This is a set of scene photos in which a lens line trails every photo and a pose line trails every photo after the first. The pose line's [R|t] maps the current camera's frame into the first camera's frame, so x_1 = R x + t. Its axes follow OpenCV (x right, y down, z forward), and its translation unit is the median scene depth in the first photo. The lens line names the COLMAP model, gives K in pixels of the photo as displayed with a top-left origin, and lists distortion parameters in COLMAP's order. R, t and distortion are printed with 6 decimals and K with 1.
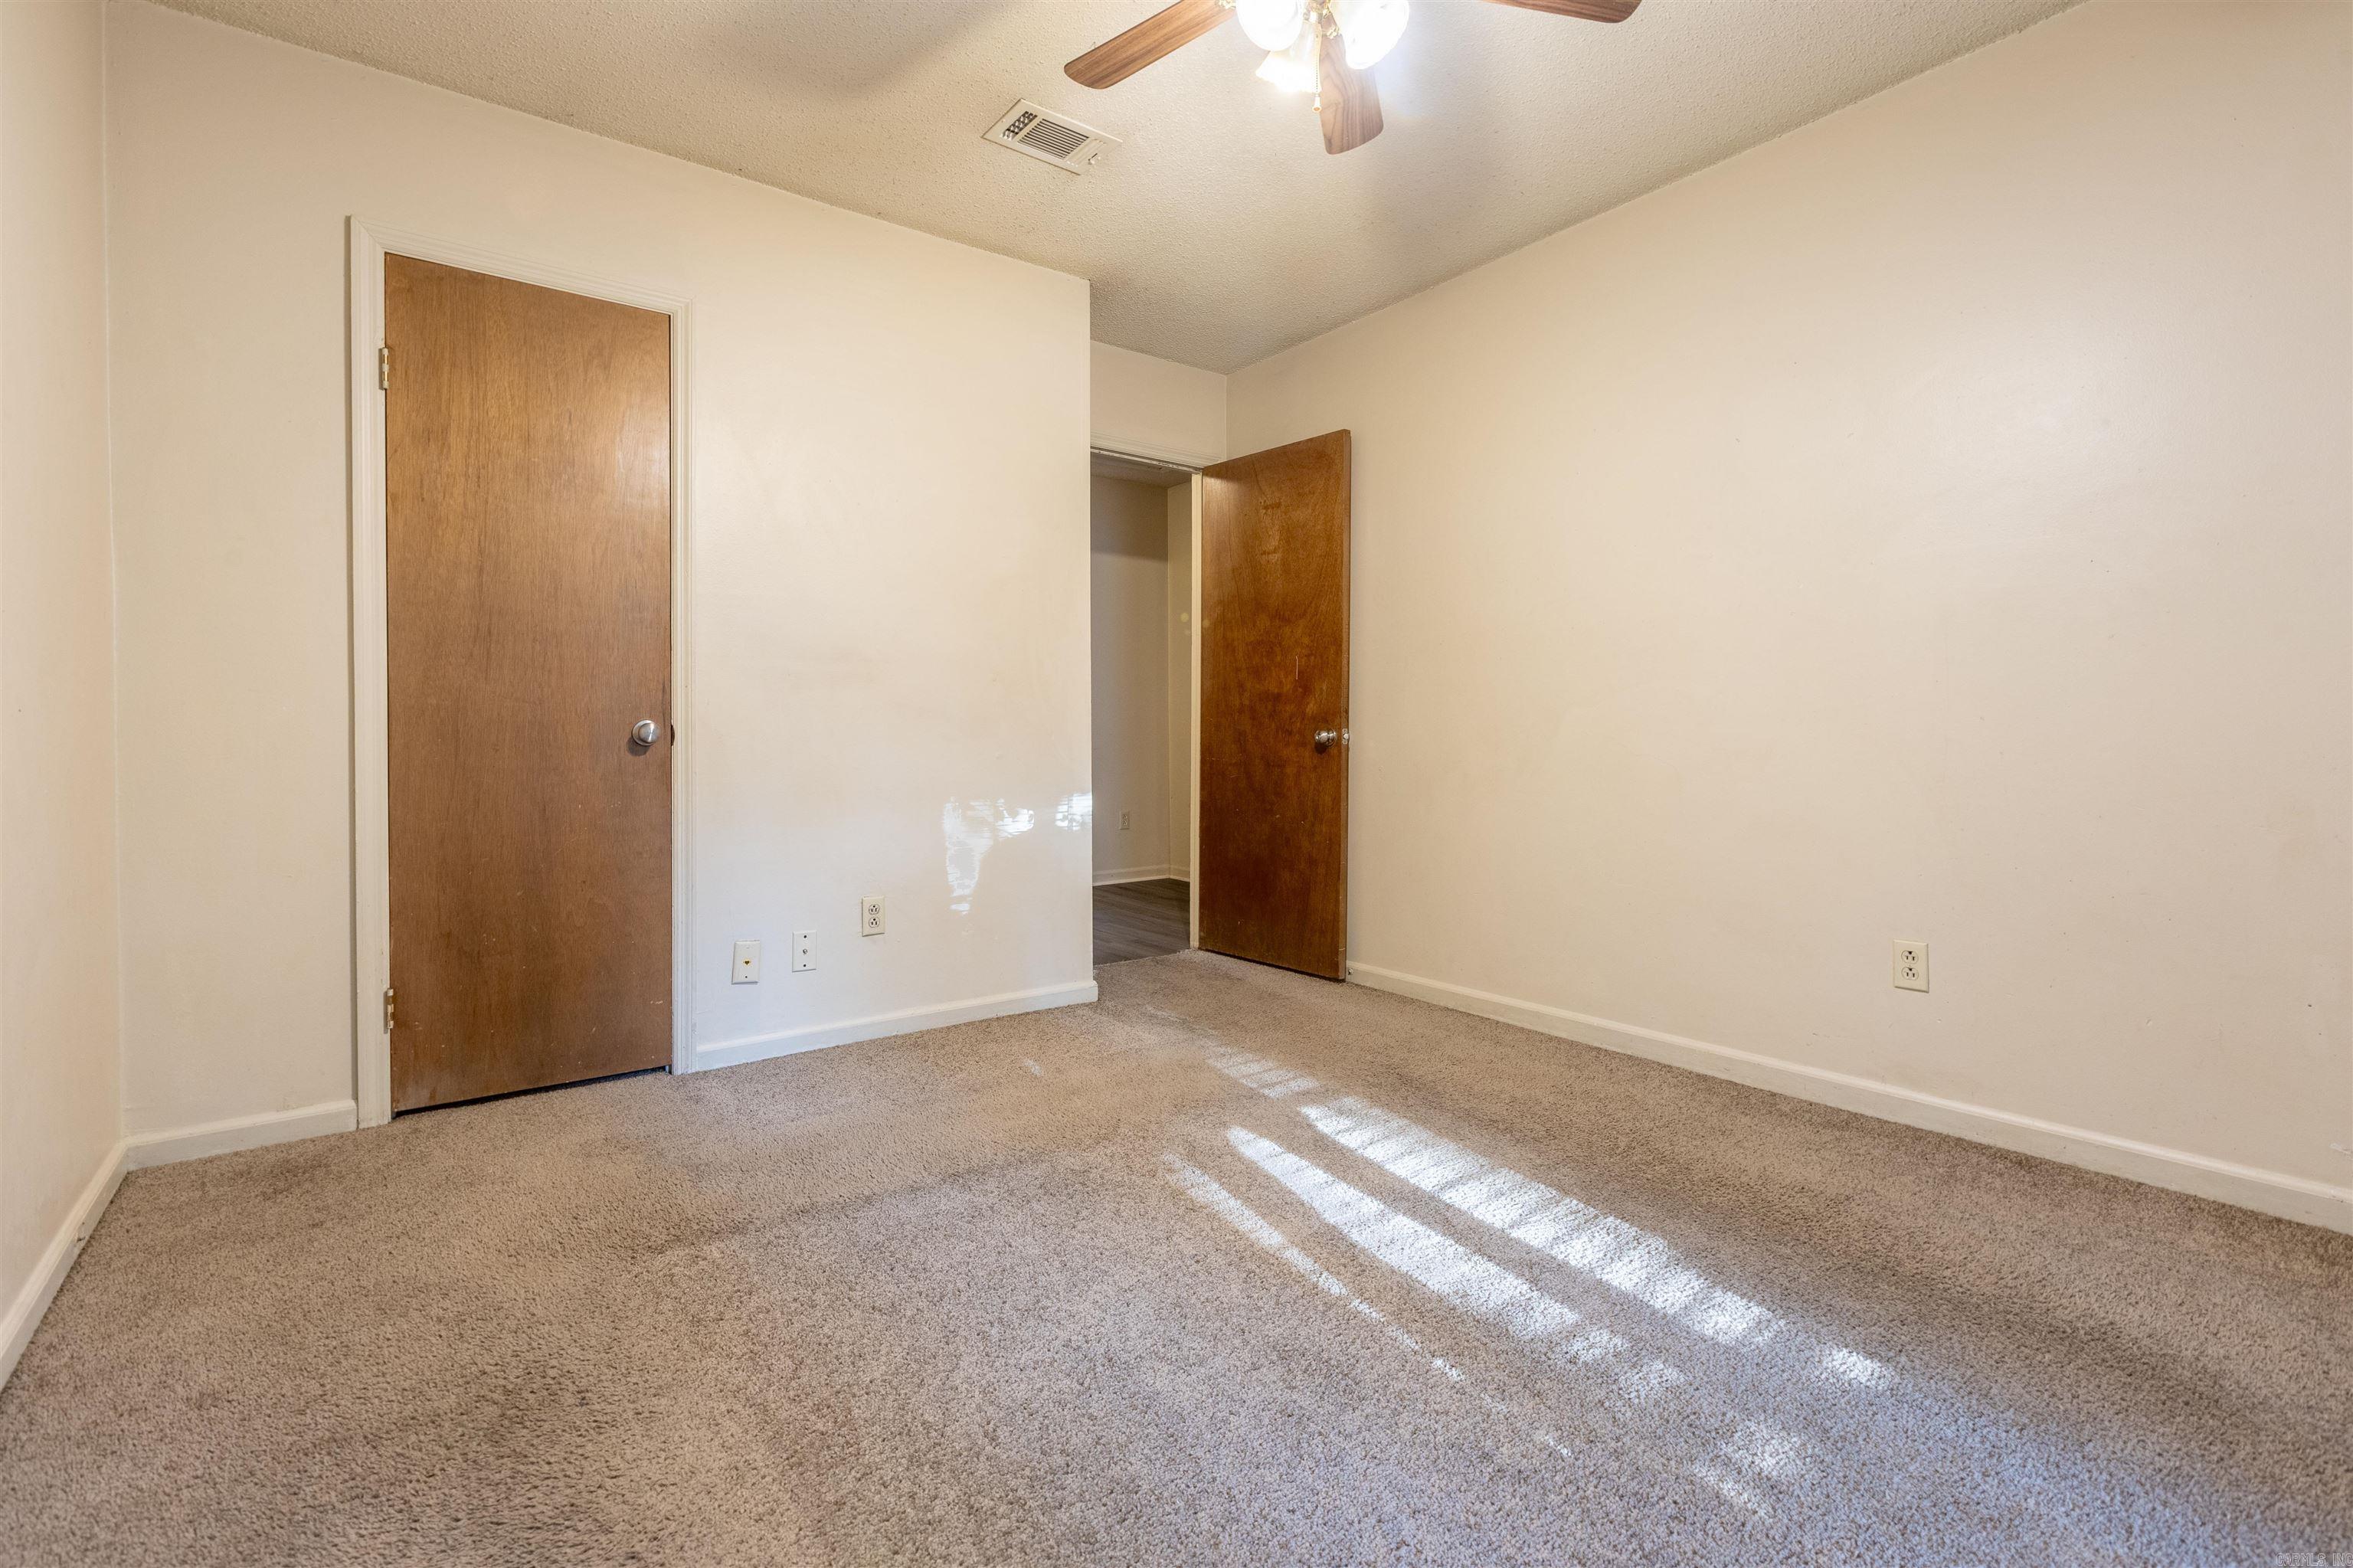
lens RADIAL K [[1060.0, 0, 1147.1], [0, 1060.0, 753.8], [0, 0, 1]] dist [0.002223, -0.001366]
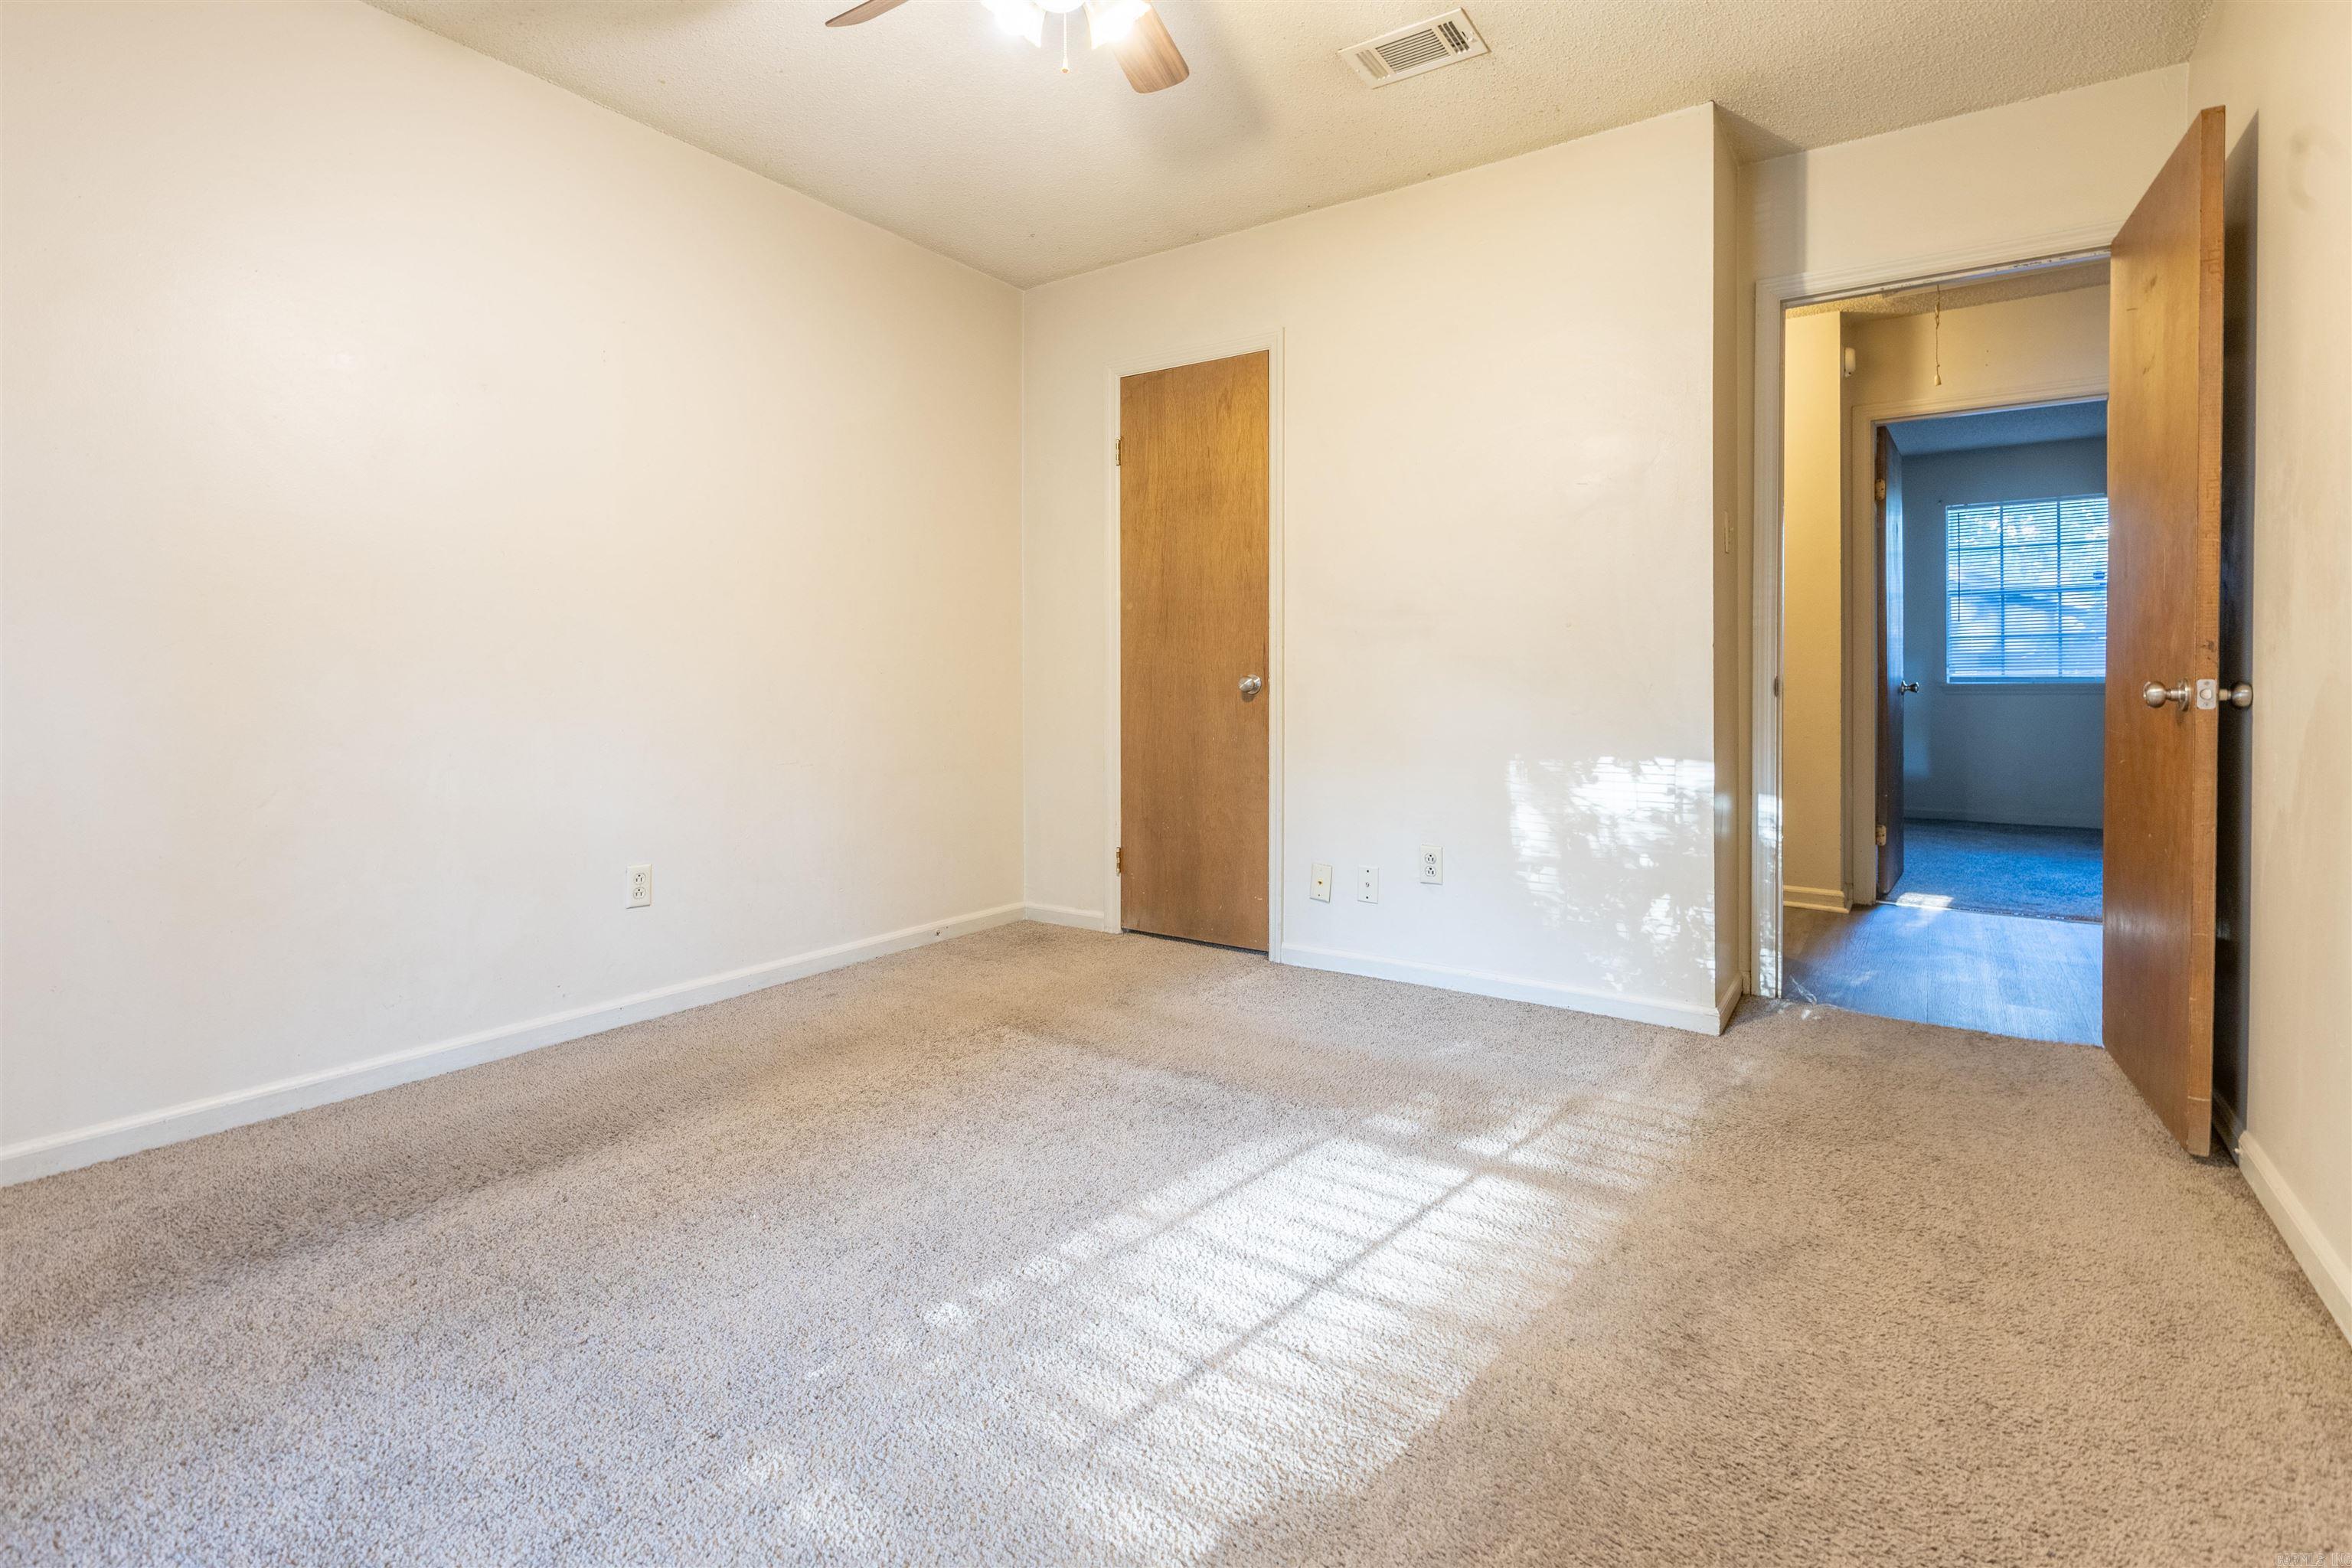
lens RADIAL K [[1059.5, 0, 1123.6], [0, 1059.5, 699.1], [0, 0, 1]] dist [0.002223, -0.001366]
pose [[0.325164, 0.009630, -0.945609, 0.720794], [-0.024783, 0.999691, 0.001659, 0.000021], [0.945333, 0.022895, 0.325303, 0.467093]]
